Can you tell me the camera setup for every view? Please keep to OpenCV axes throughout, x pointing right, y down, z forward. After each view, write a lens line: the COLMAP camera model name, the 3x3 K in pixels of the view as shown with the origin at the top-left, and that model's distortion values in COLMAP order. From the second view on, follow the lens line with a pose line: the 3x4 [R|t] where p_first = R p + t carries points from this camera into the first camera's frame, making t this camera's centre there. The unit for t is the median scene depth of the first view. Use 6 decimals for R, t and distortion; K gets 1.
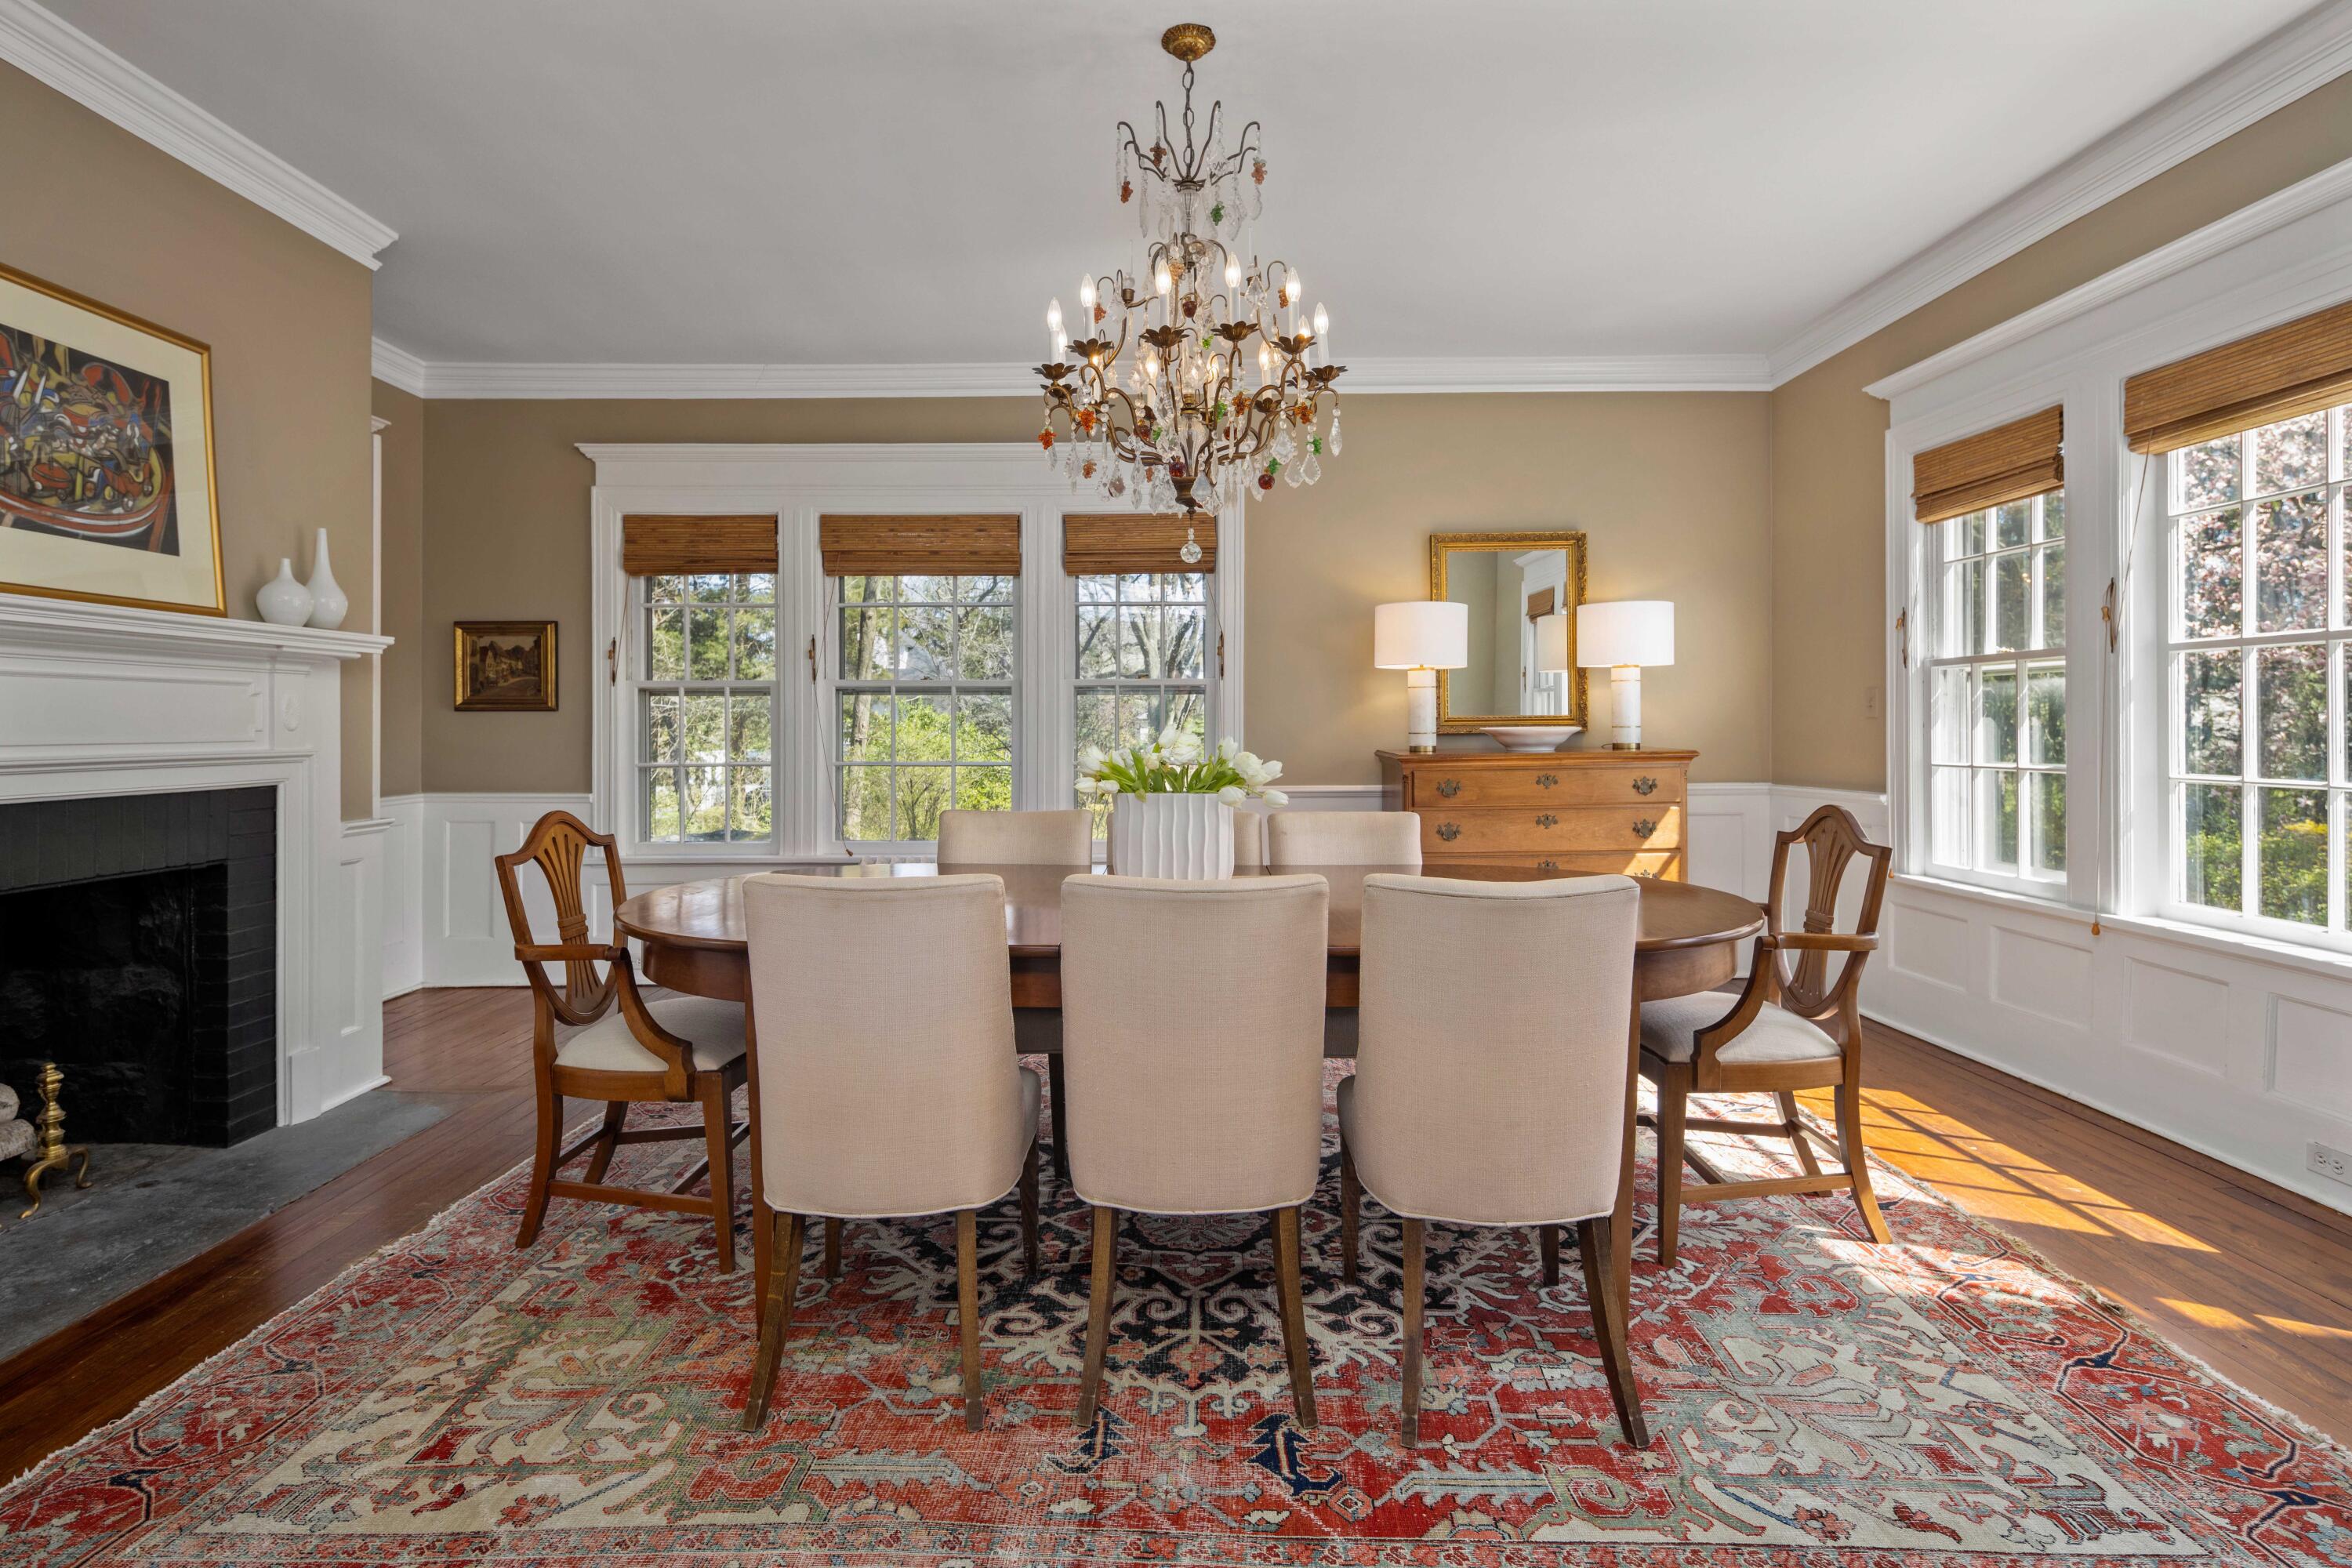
lens RADIAL K [[1132.8, 0, 1177.2], [0, 1132.8, 733.6], [0, 0, 1]] dist [0.002165, -0.002084]
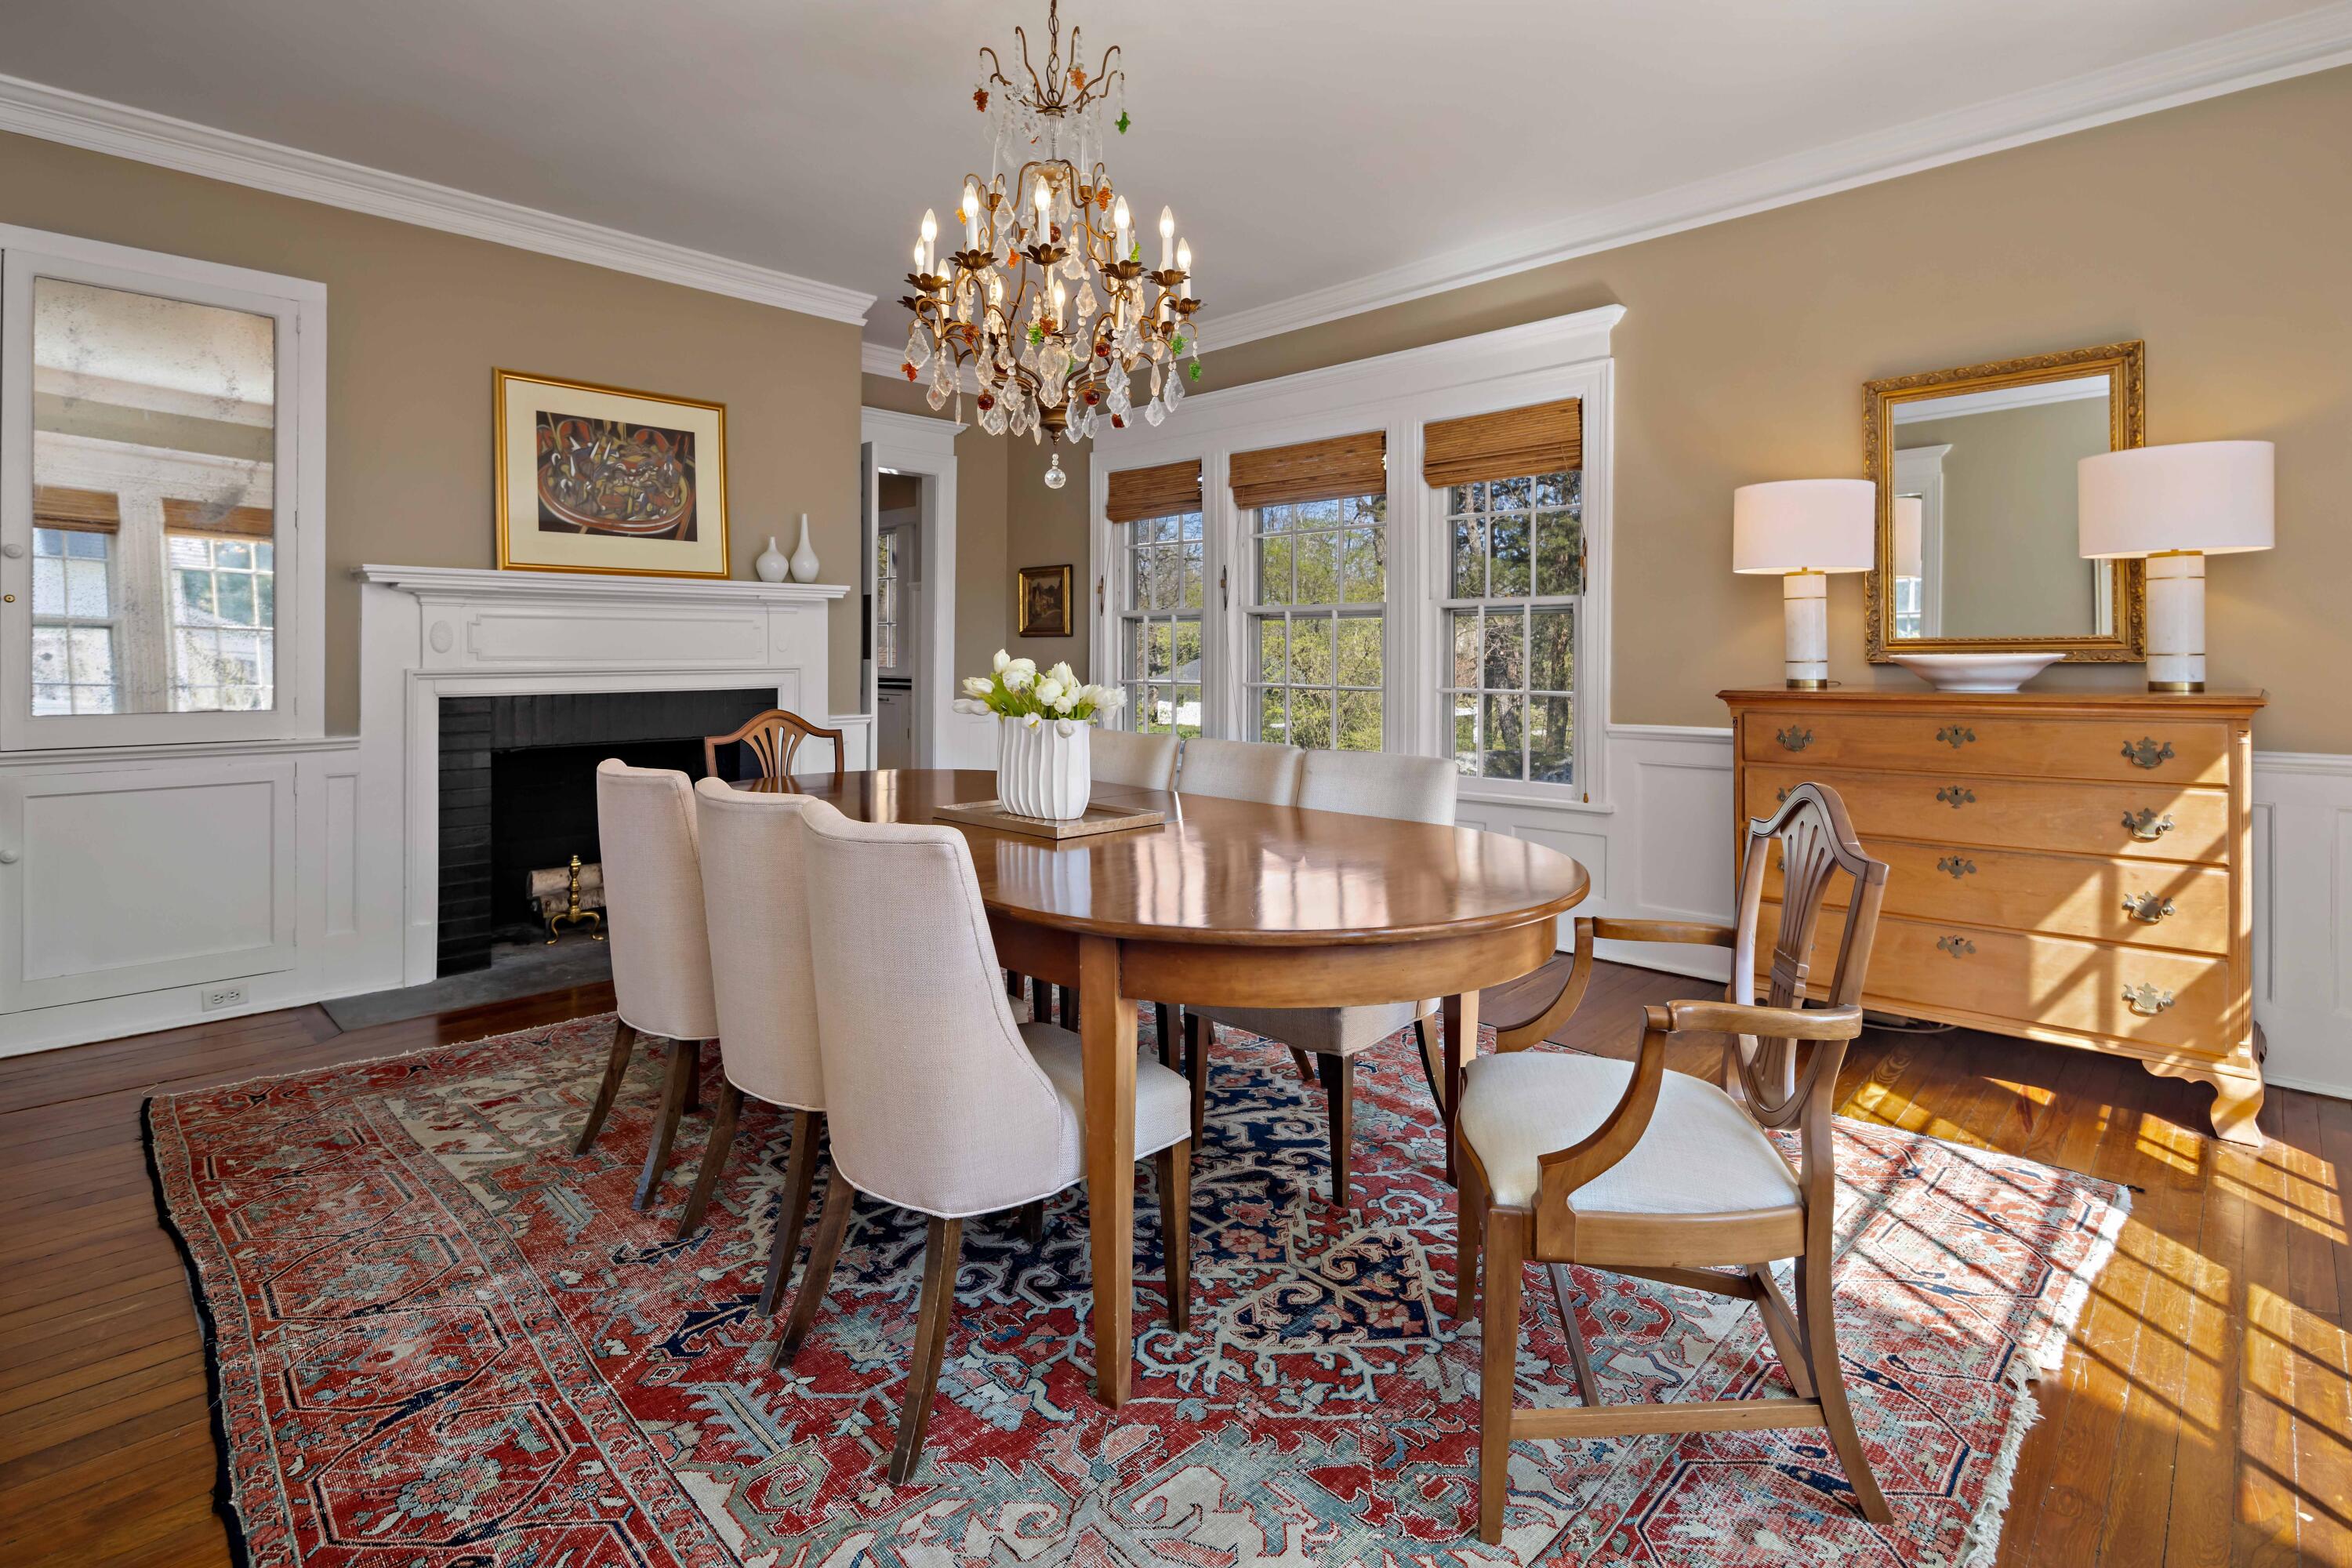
lens RADIAL K [[1145.6, 0, 1182.6], [0, 1145.6, 654.7], [0, 0, 1]] dist [0.003974, -0.001093]
pose [[0.718705, 0.006061, -0.695289, 0.729938], [-0.006898, 0.999975, 0.001588, -0.005342], [0.695281, 0.003655, 0.718729, 0.321585]]
